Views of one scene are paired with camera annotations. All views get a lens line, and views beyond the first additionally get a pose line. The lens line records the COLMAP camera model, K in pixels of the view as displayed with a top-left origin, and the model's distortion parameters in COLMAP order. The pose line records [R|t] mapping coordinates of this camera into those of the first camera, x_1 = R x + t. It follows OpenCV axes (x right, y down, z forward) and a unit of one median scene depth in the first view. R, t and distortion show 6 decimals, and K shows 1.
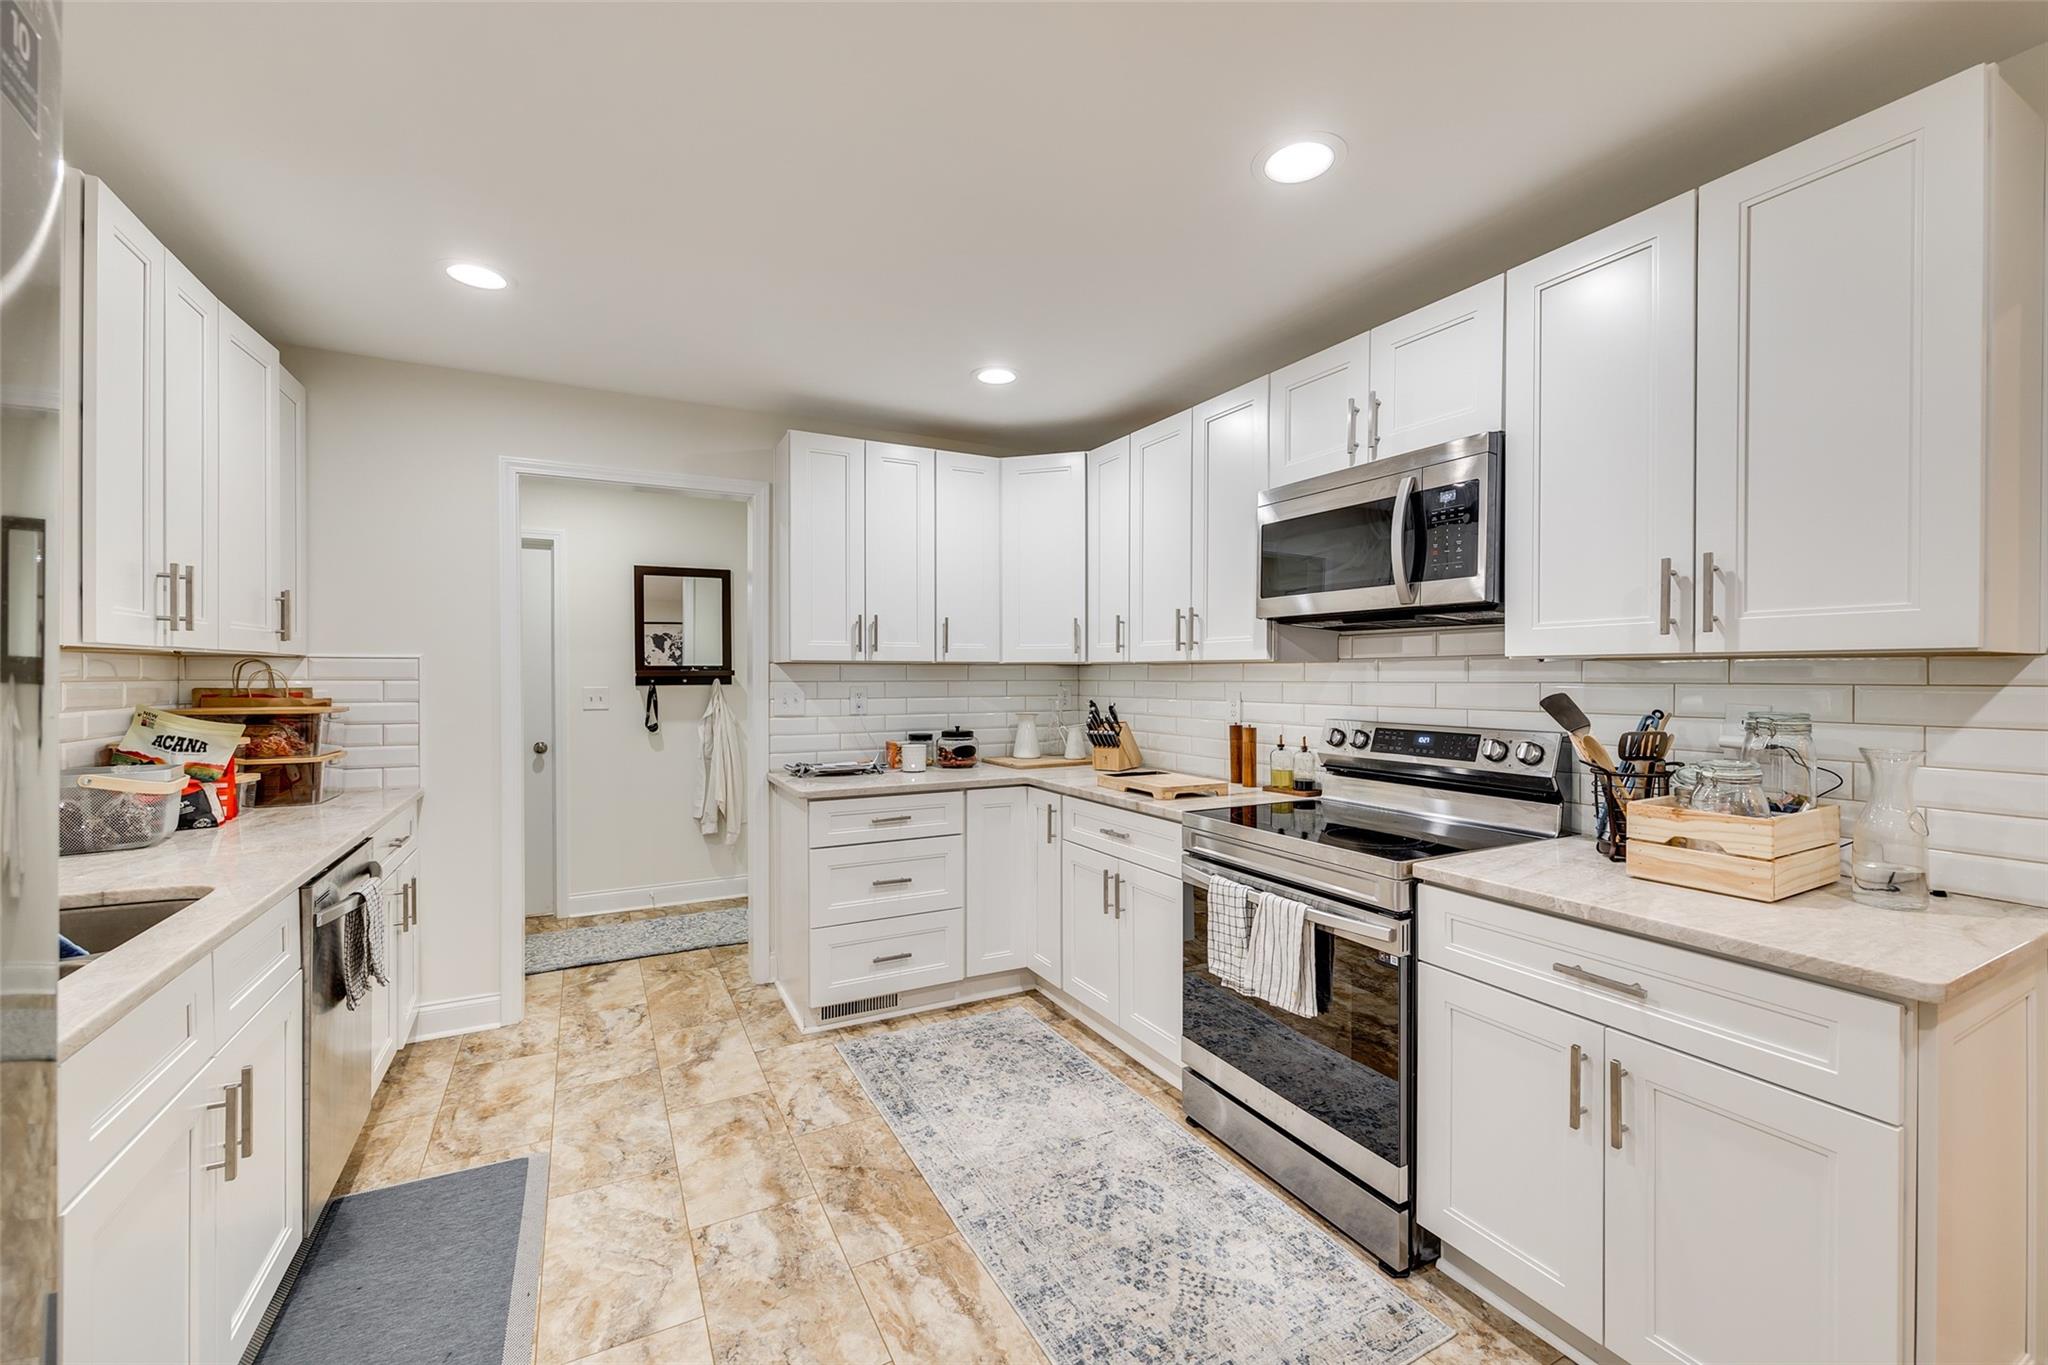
lens RADIAL K [[824.8, 0, 1030.5], [0, 824.8, 682.2], [0, 0, 1]] dist [-0.003719, -0.000033]
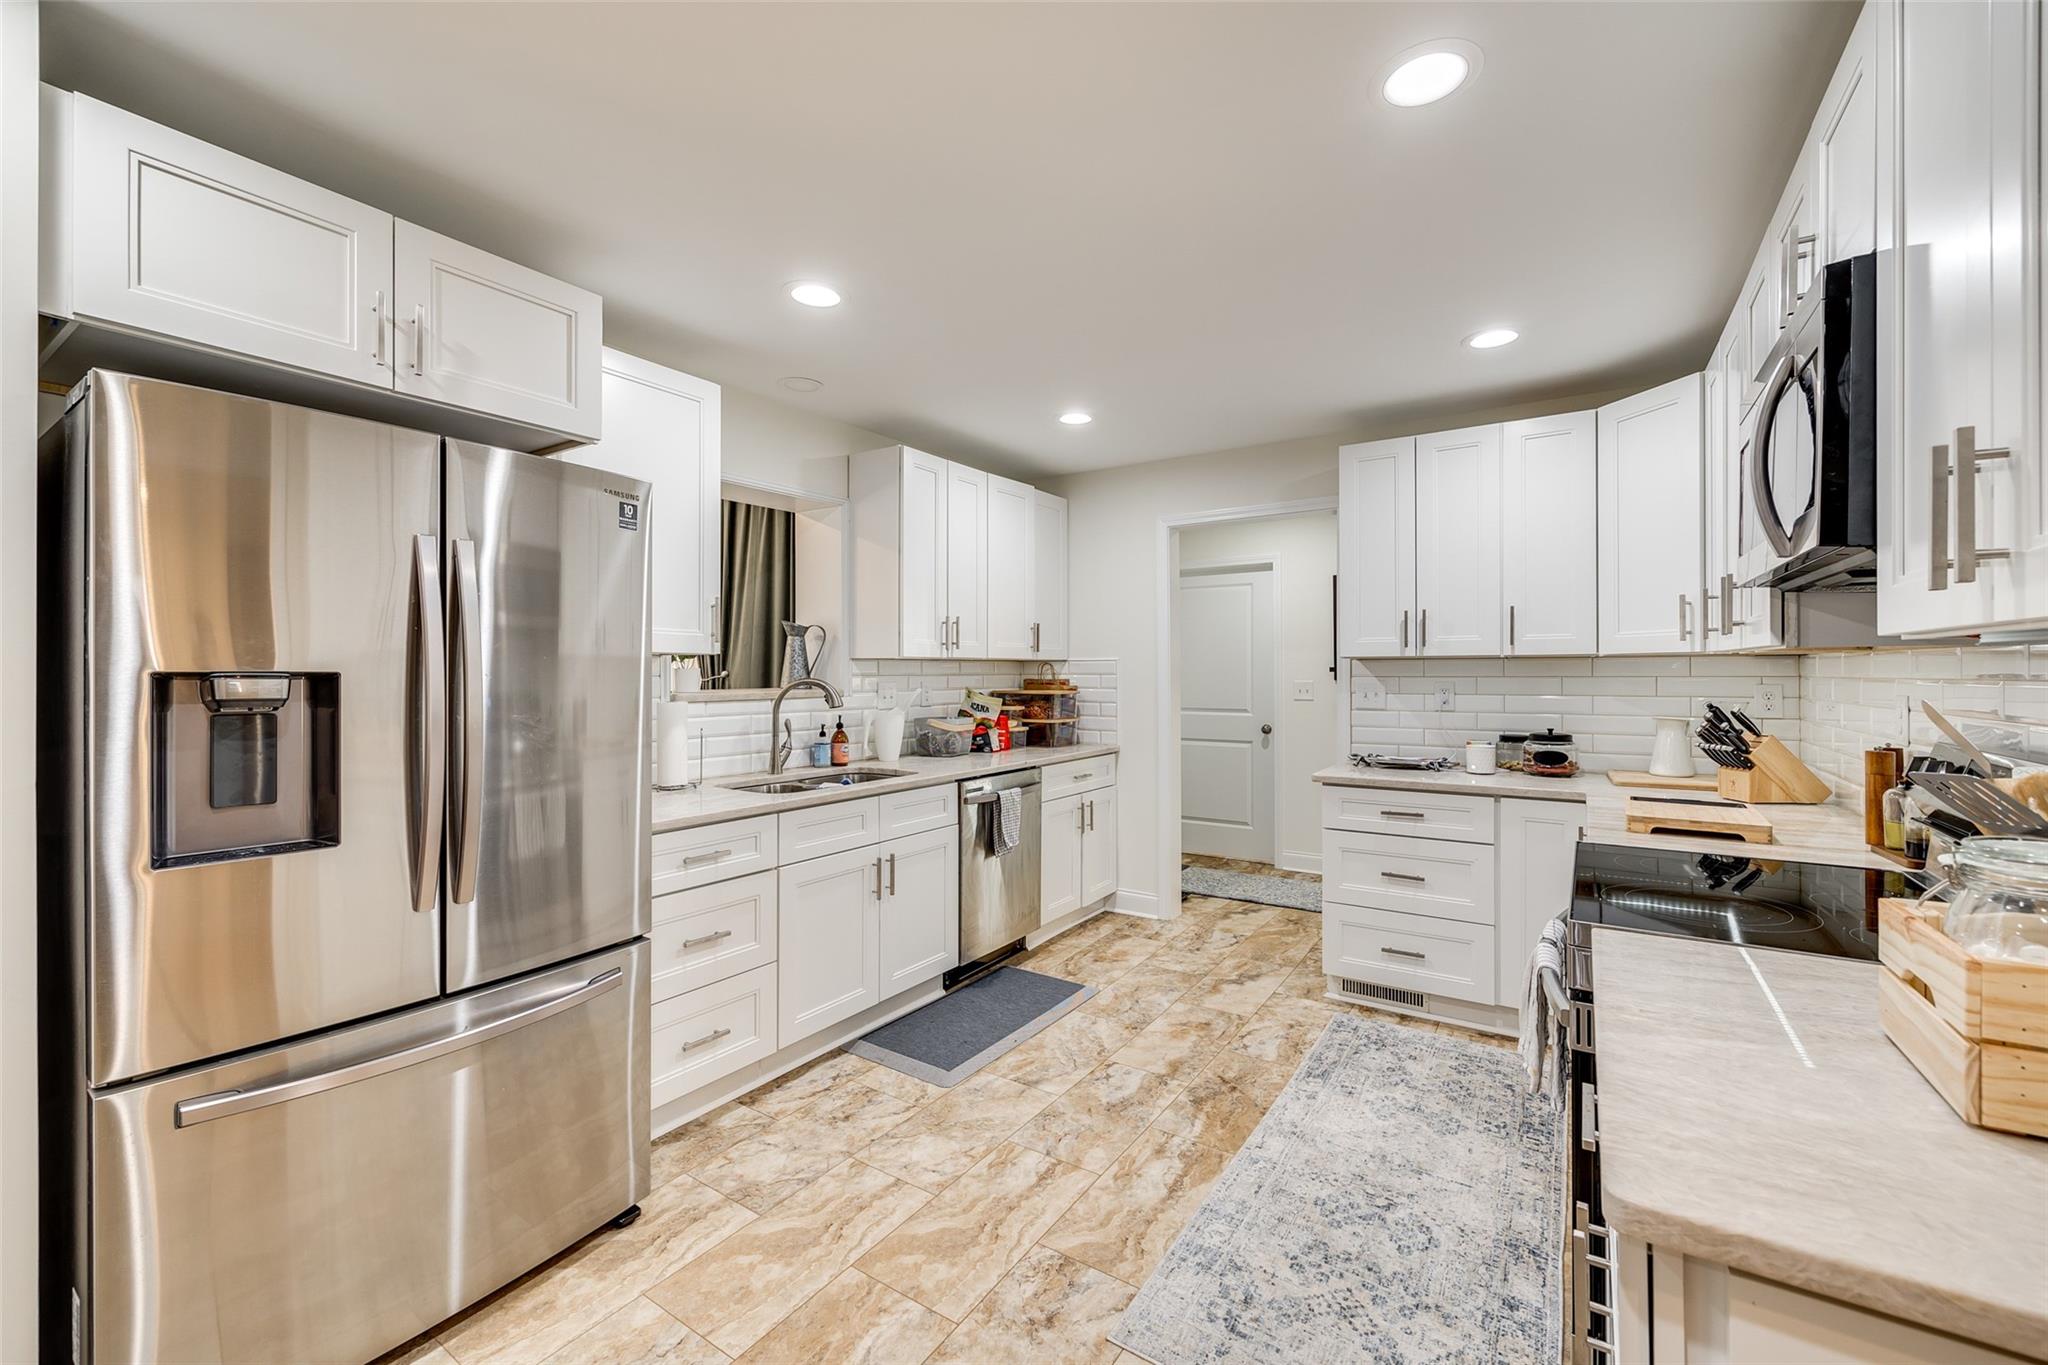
lens RADIAL K [[861.0, 0, 1064.3], [0, 861.0, 673.7], [0, 0, 1]] dist [-0.007540, -0.000288]
pose [[0.477911, -0.000097, -0.878408, 0.644368], [-0.004578, 0.999986, -0.002601, -0.000061], [0.878396, 0.005264, 0.477904, 0.162167]]
